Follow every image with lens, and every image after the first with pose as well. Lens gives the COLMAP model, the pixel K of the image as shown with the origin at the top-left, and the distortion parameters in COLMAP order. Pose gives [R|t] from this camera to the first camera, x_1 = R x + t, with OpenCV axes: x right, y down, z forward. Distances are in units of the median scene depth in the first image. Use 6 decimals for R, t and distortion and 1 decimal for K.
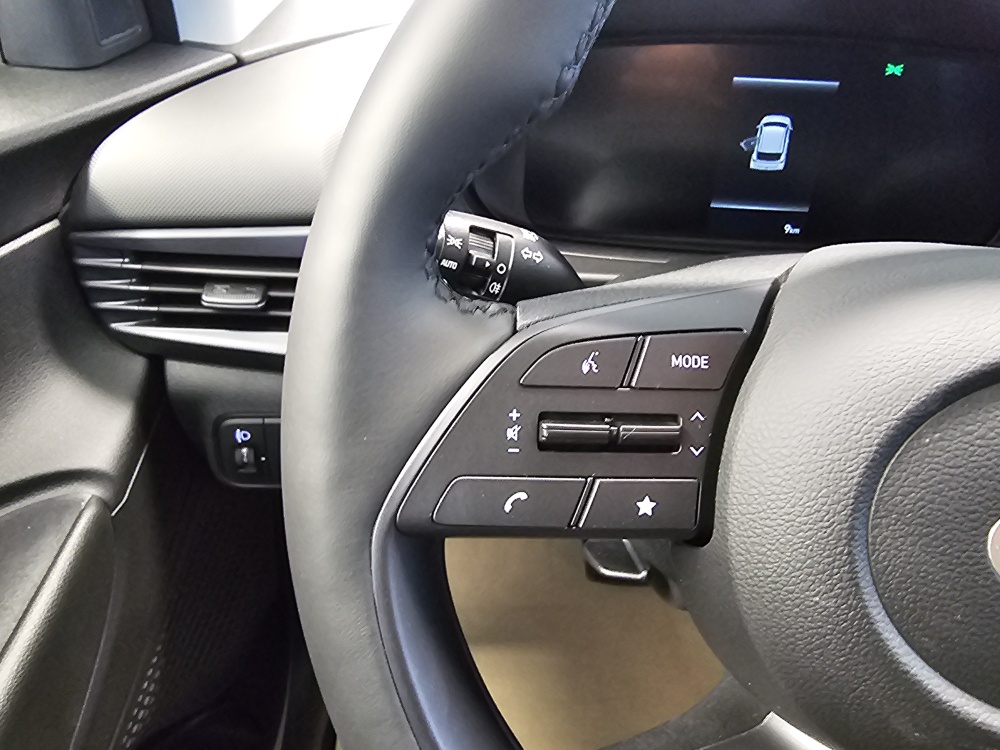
lens RADIAL K [[689.7, 0, 494.2], [0, 689.7, 370.1], [0, 0, 1]] dist [0.001537, -0.002458]
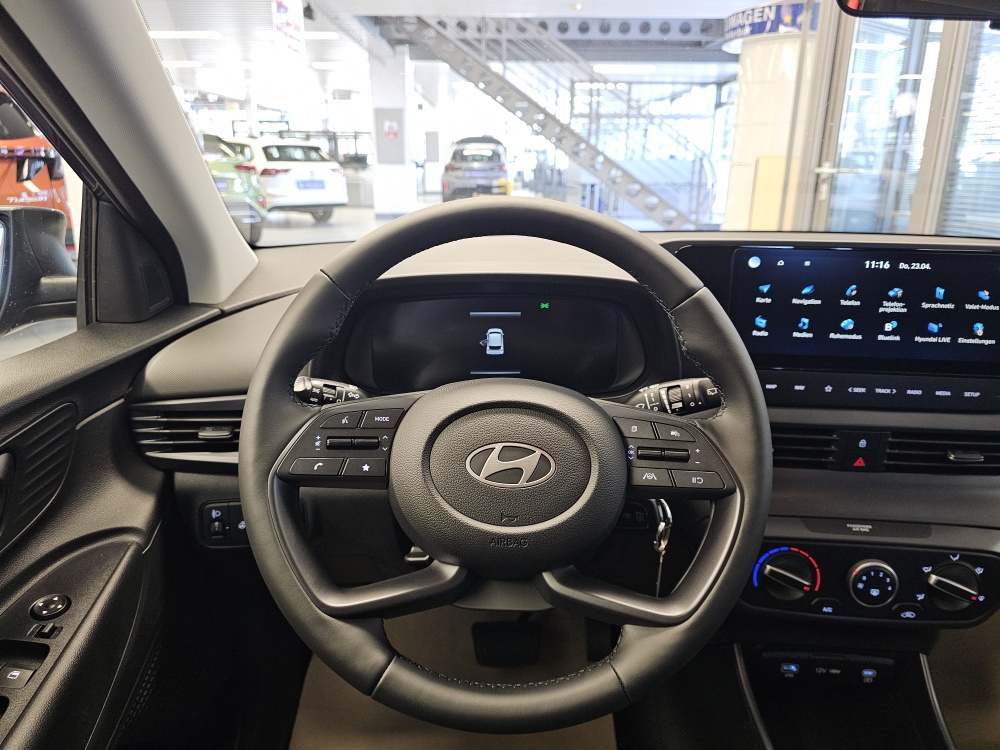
lens RADIAL K [[687.1, 0, 499.1], [0, 687.1, 365.0], [0, 0, 1]] dist [0.048122, -0.061330]
pose [[0.996714, -0.053810, 0.060539, 0.298050], [0.068432, 0.959290, -0.274007, 0.292908], [-0.043330, 0.277250, 0.959820, -0.923178]]
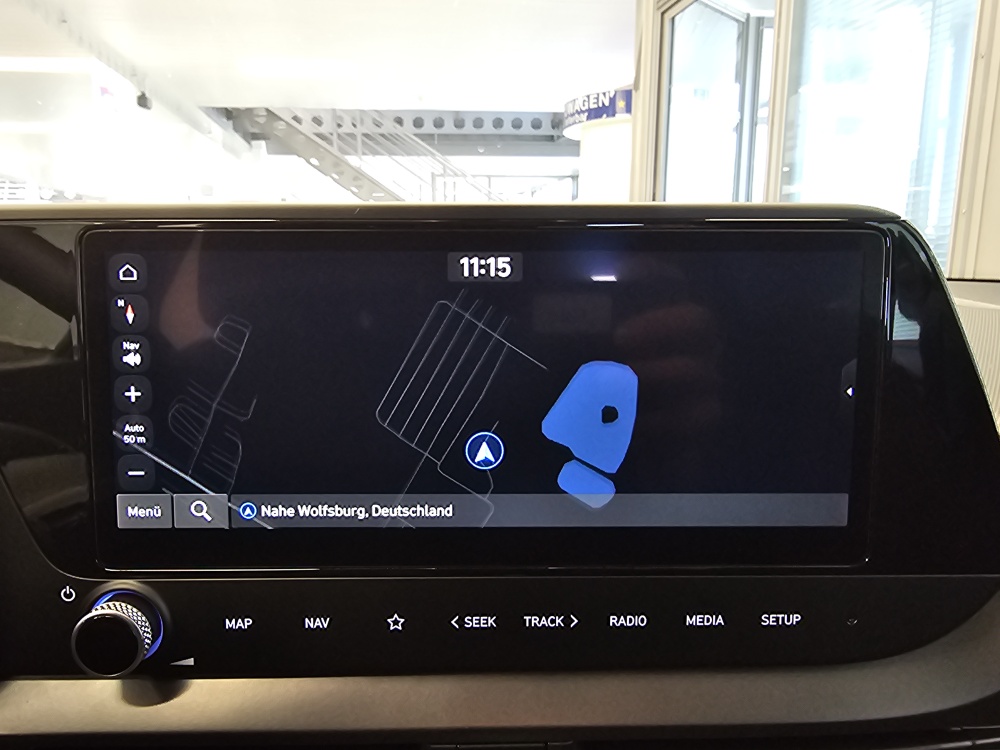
lens RADIAL K [[692.2, 0, 452.0], [0, 692.2, 376.3], [0, 0, 1]] dist [0.000649, -0.000108]
pose [[0.983045, -0.077810, 0.166034, 1.293175], [0.135502, 0.918325, -0.371913, -0.074418], [-0.123535, 0.388105, 0.913298, 0.197826]]
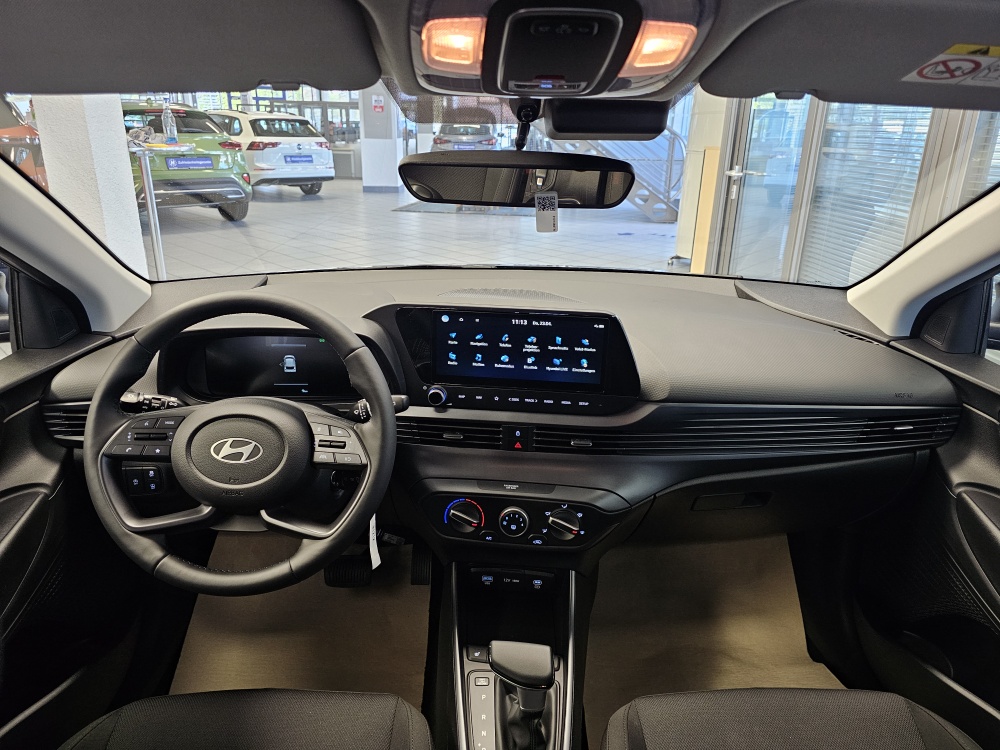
lens RADIAL K [[677.7, 0, 498.9], [0, 677.7, 364.7], [0, 0, 1]] dist [0.073109, -0.083754]
pose [[0.997296, -0.046099, 0.057228, 1.180370], [0.057958, 0.972195, -0.226885, 0.417776], [-0.045178, 0.229589, 0.972239, -2.006678]]
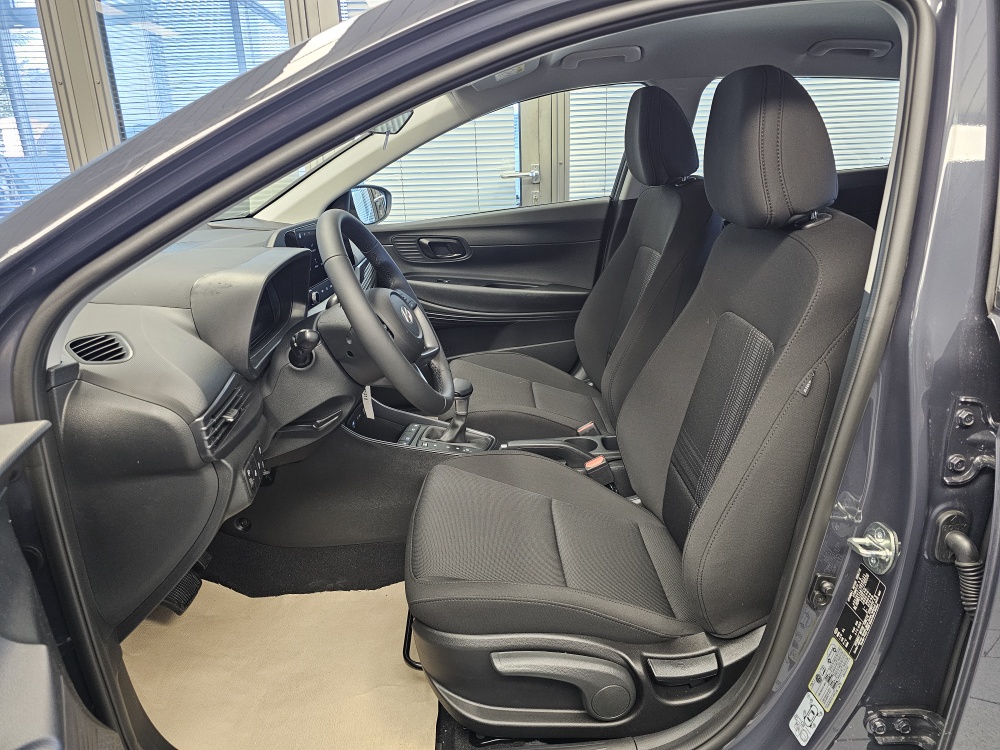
lens RADIAL K [[675.3, 0, 517.7], [0, 675.3, 345.4], [0, 0, 1]] dist [0.029232, -0.002299]
pose [[-0.096866, -0.320461, 0.942296, -2.772109], [0.554214, 0.769026, 0.318506, -0.517891], [-0.826719, 0.553086, 0.103112, -0.261479]]
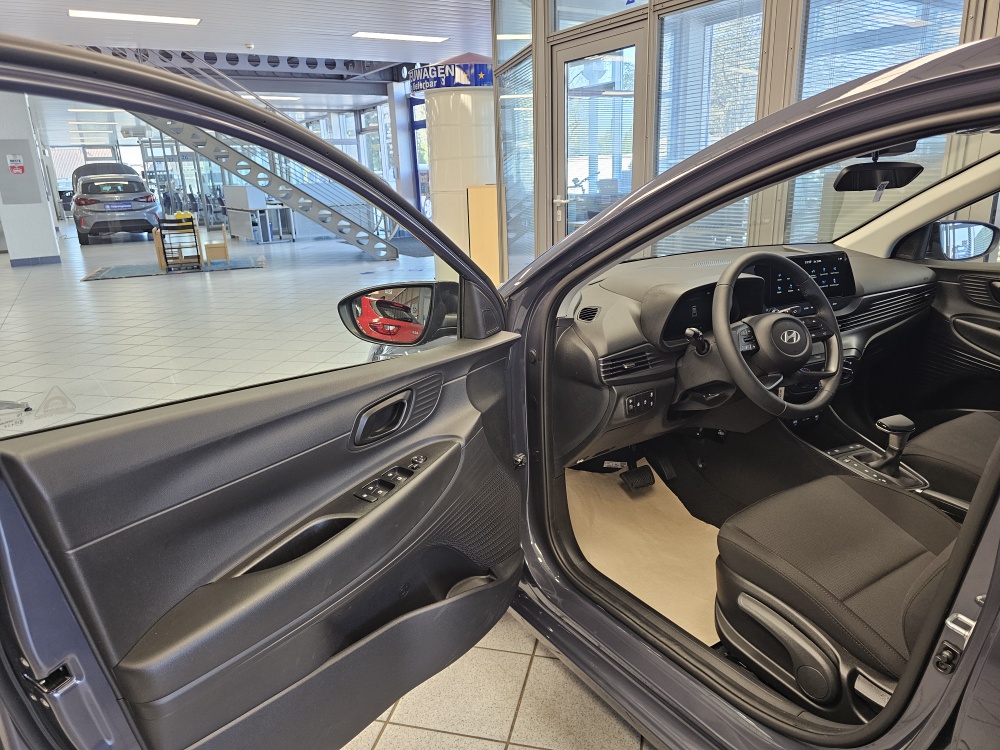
lens RADIAL K [[685.7, 0, 501.4], [0, 685.7, 368.1], [0, 0, 1]] dist [0.055631, -0.059077]
pose [[0.814235, -0.226182, 0.534662, -3.404259], [0.368793, 0.912796, -0.175486, 0.381591], [-0.448345, 0.340067, 0.826644, -2.249233]]
